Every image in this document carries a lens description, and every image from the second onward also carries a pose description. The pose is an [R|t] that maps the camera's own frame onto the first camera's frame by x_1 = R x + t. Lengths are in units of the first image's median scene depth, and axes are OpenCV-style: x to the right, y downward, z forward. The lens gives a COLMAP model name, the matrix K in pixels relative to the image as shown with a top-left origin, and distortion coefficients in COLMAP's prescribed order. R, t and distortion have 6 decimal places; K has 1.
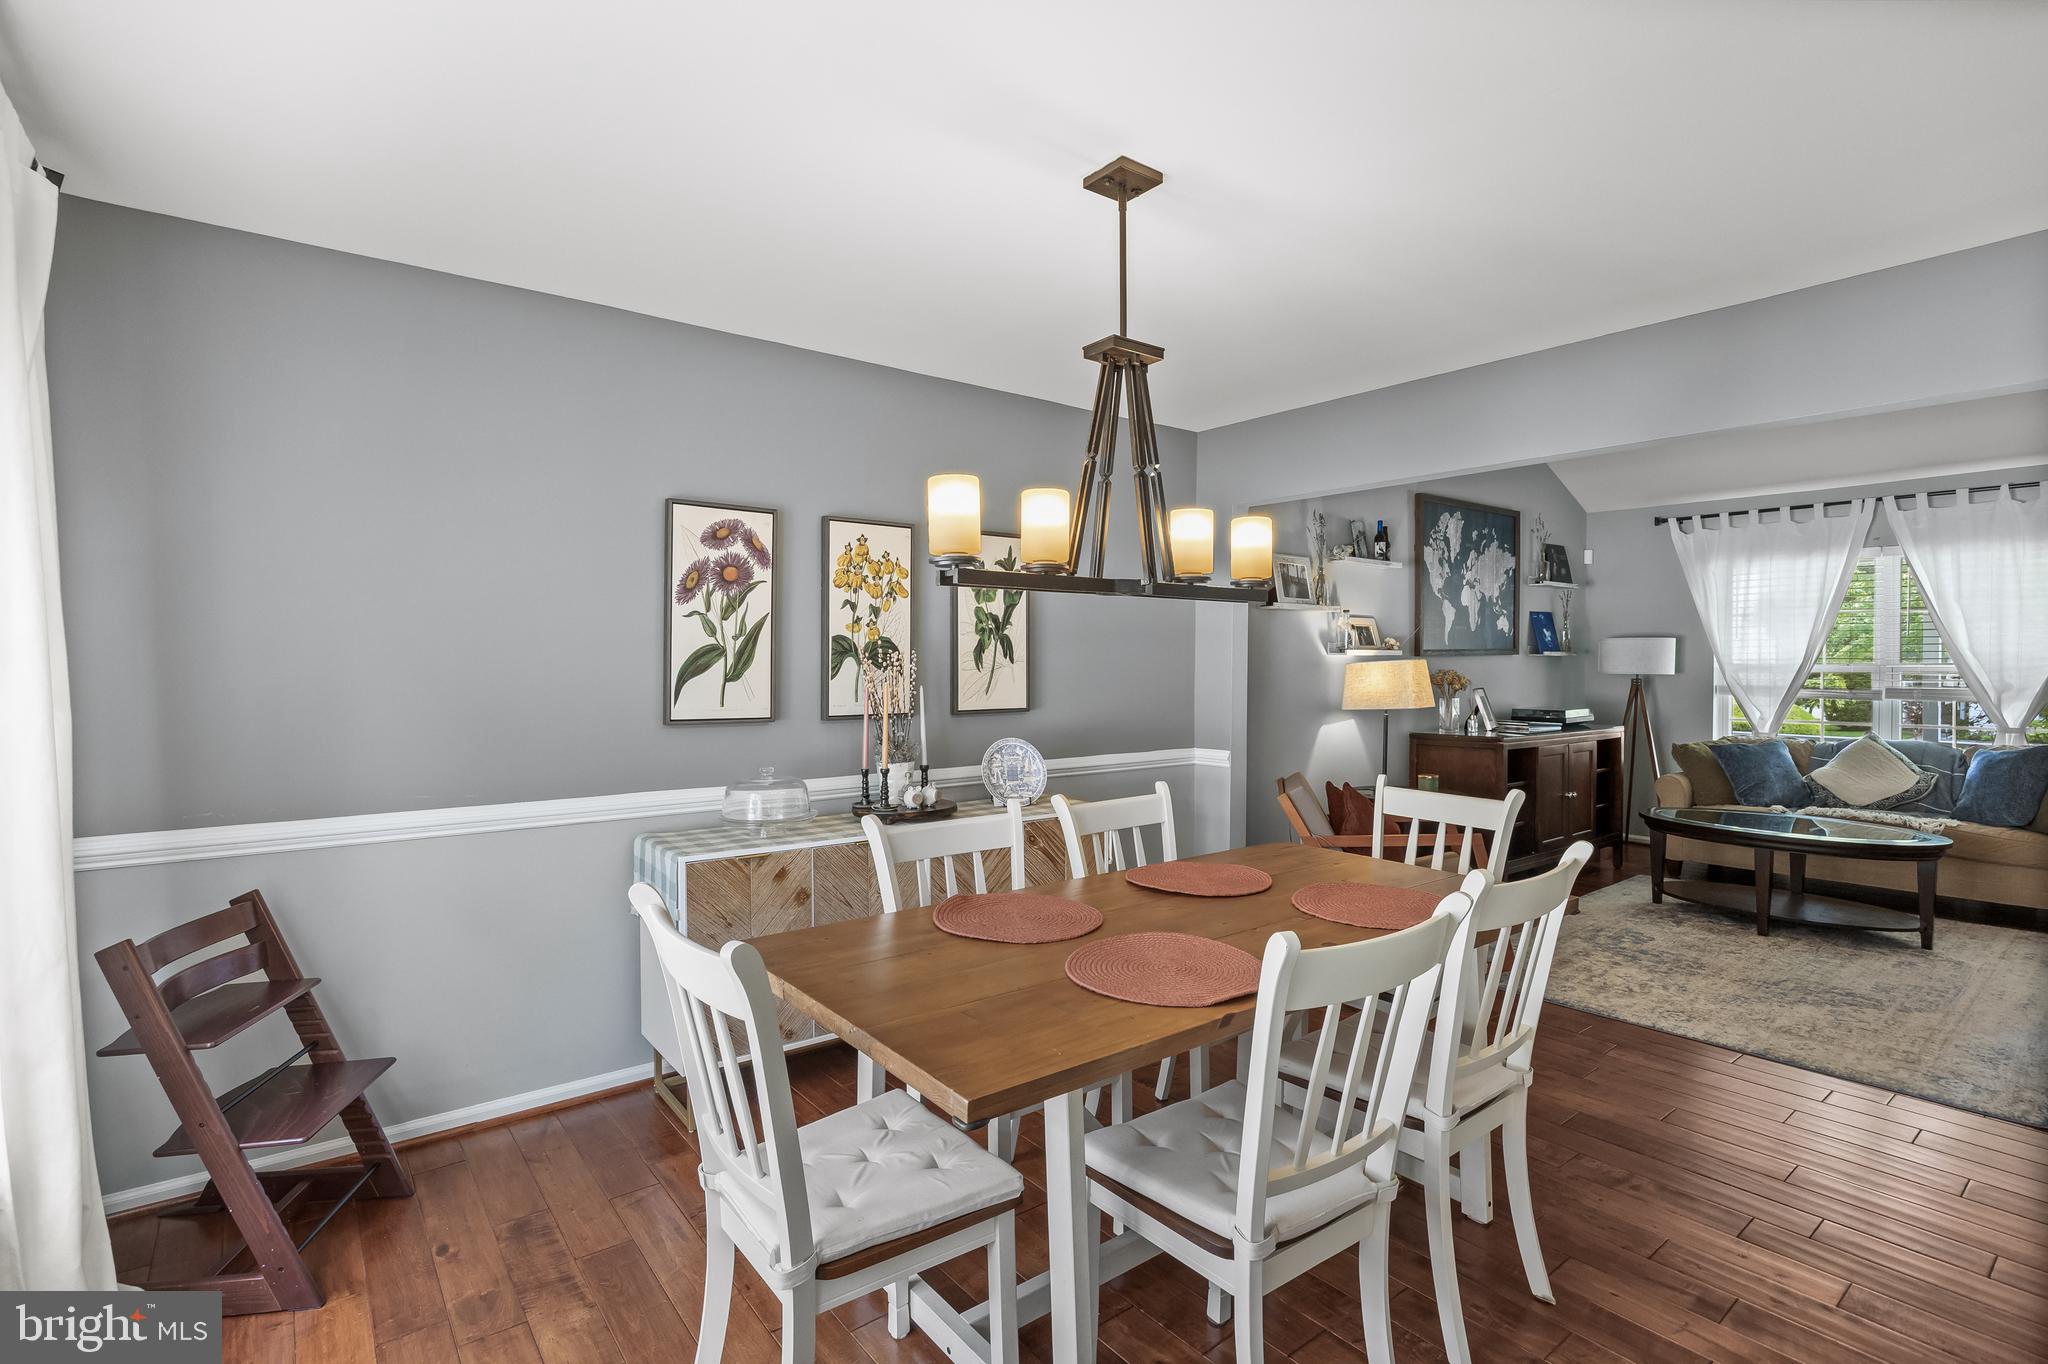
lens RADIAL K [[967.8, 0, 1025.7], [0, 967.8, 673.8], [0, 0, 1]] dist [-0.005582, -0.000541]
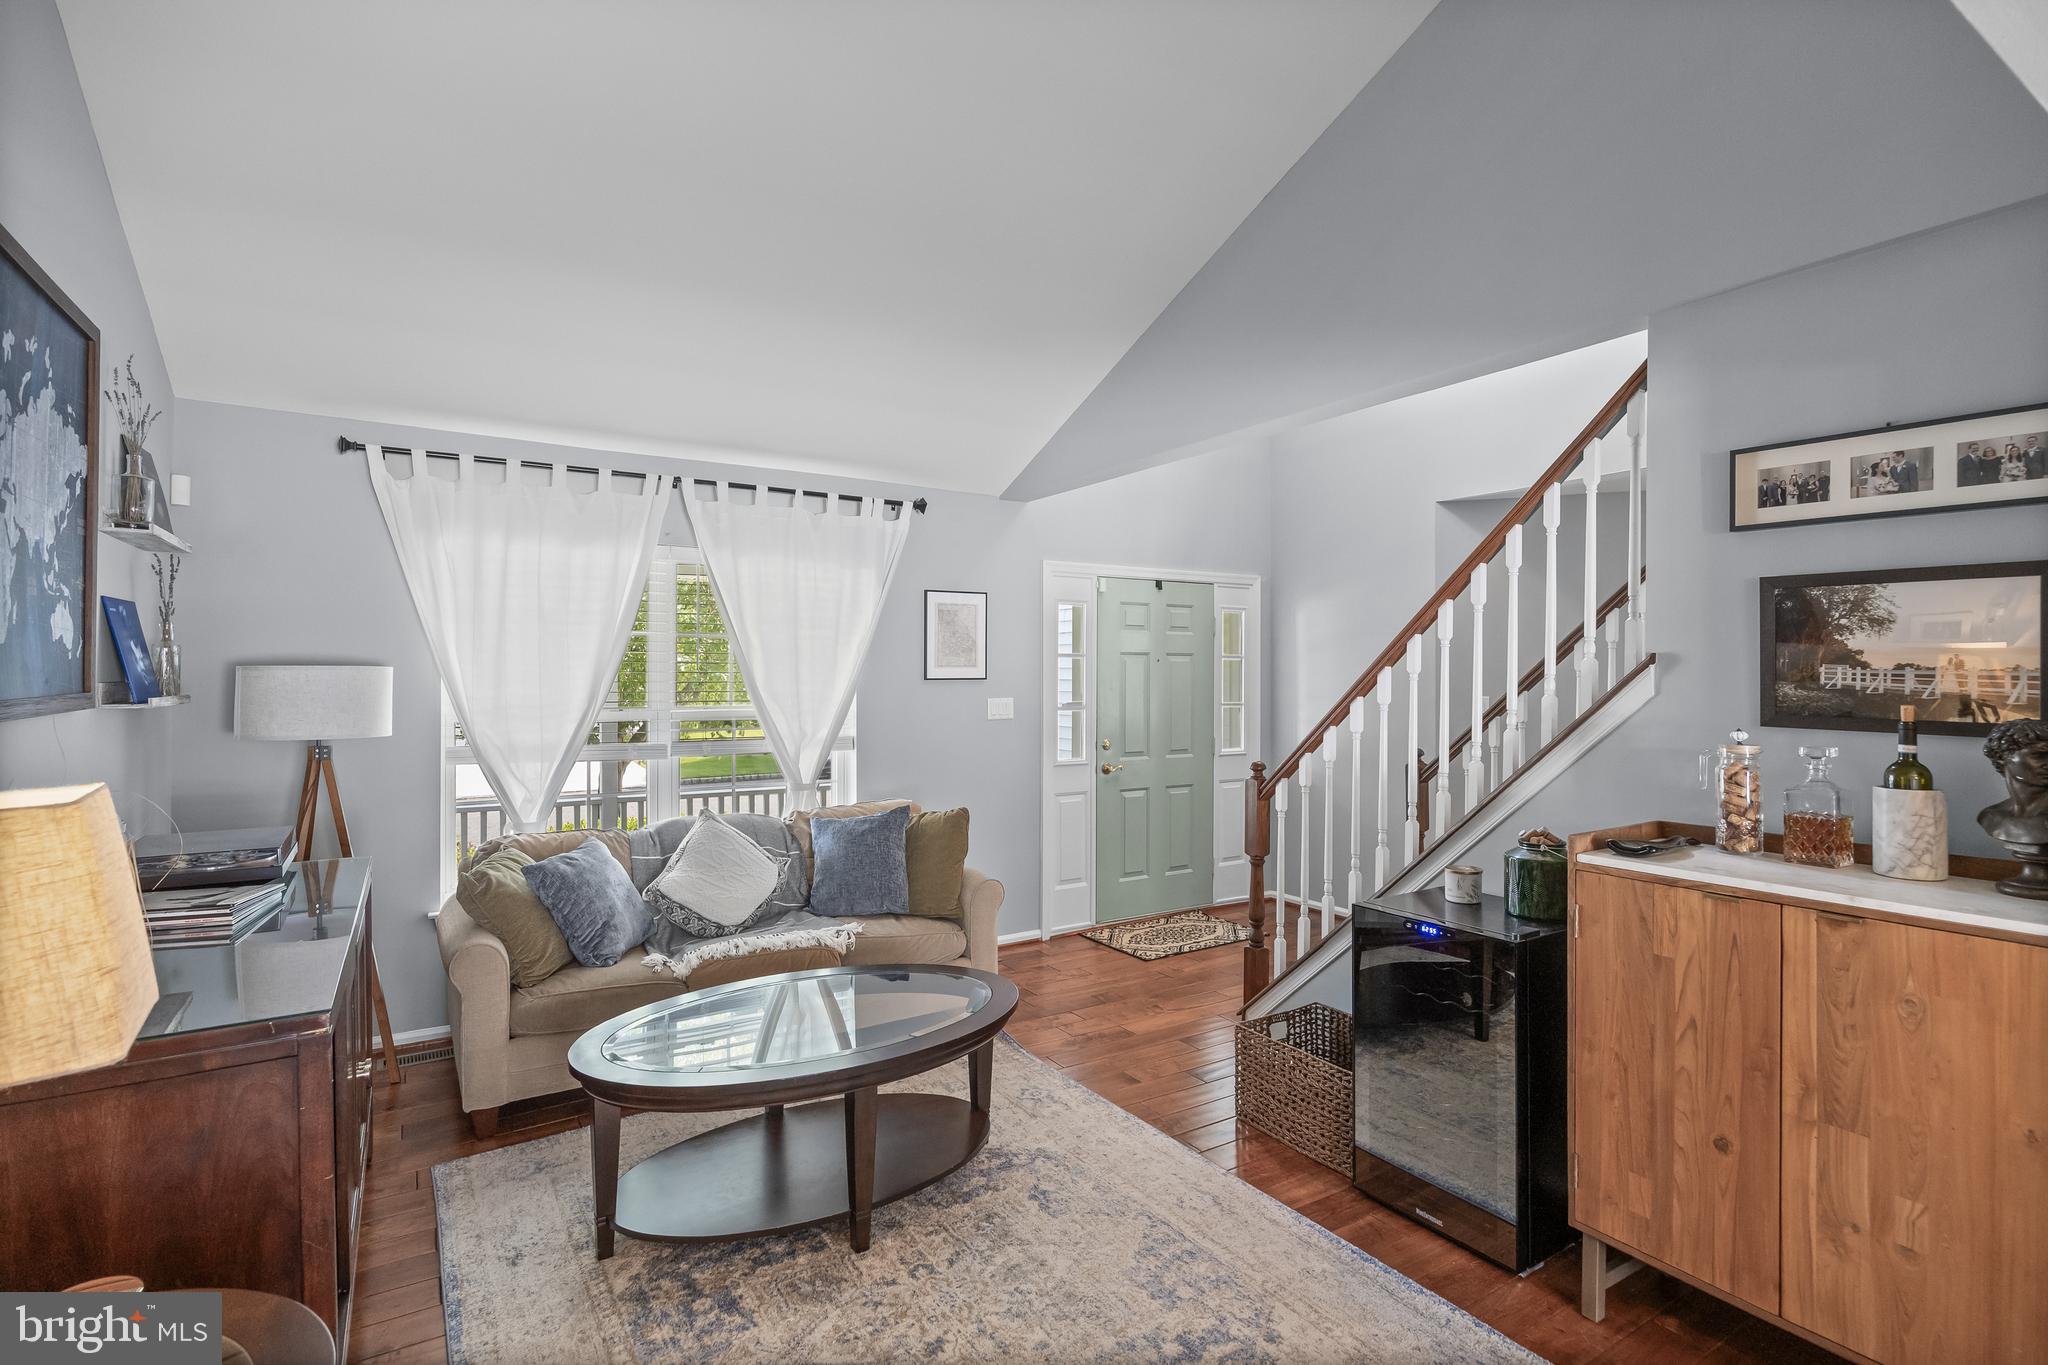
lens RADIAL K [[967.8, 0, 1033.1], [0, 967.8, 673.9], [0, 0, 1]] dist [-0.005582, -0.000541]
pose [[0.098750, 0.000950, 0.995112, 0.320321], [0.010317, 0.999945, -0.001978, -0.053275], [-0.995059, 0.010462, 0.098735, 1.107157]]
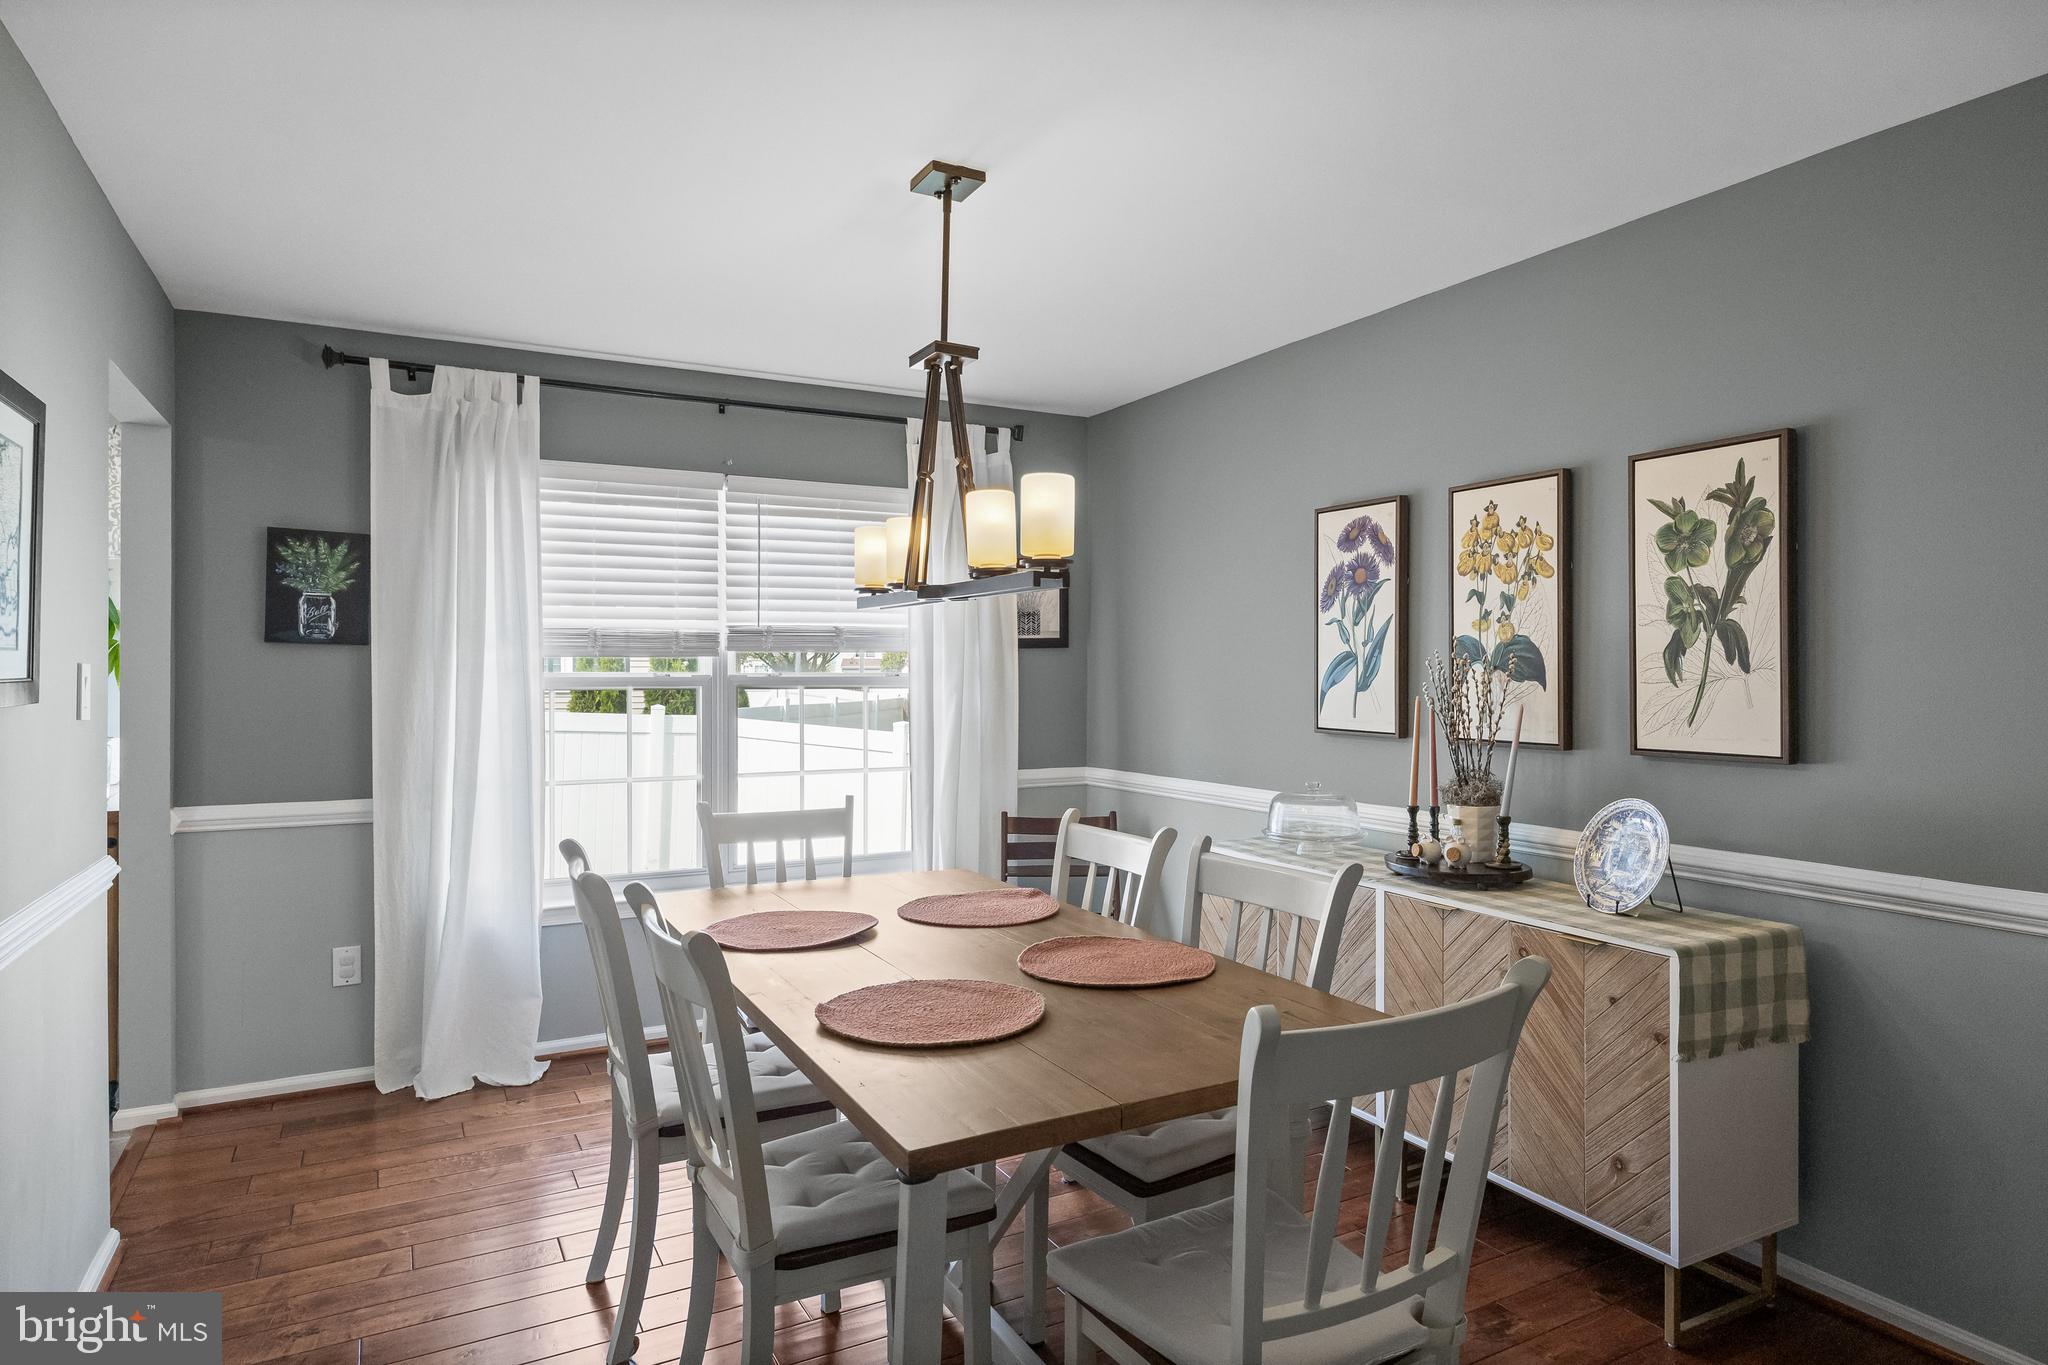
lens RADIAL K [[1150.2, 0, 1034.4], [0, 1150.2, 694.2], [0, 0, 1]] dist [-0.004424, 0.003086]
pose [[-0.157885, 0.016630, -0.987317, 0.754594], [-0.018779, 0.999627, 0.019841, -0.004558], [0.987279, 0.021674, -0.157514, 0.774124]]
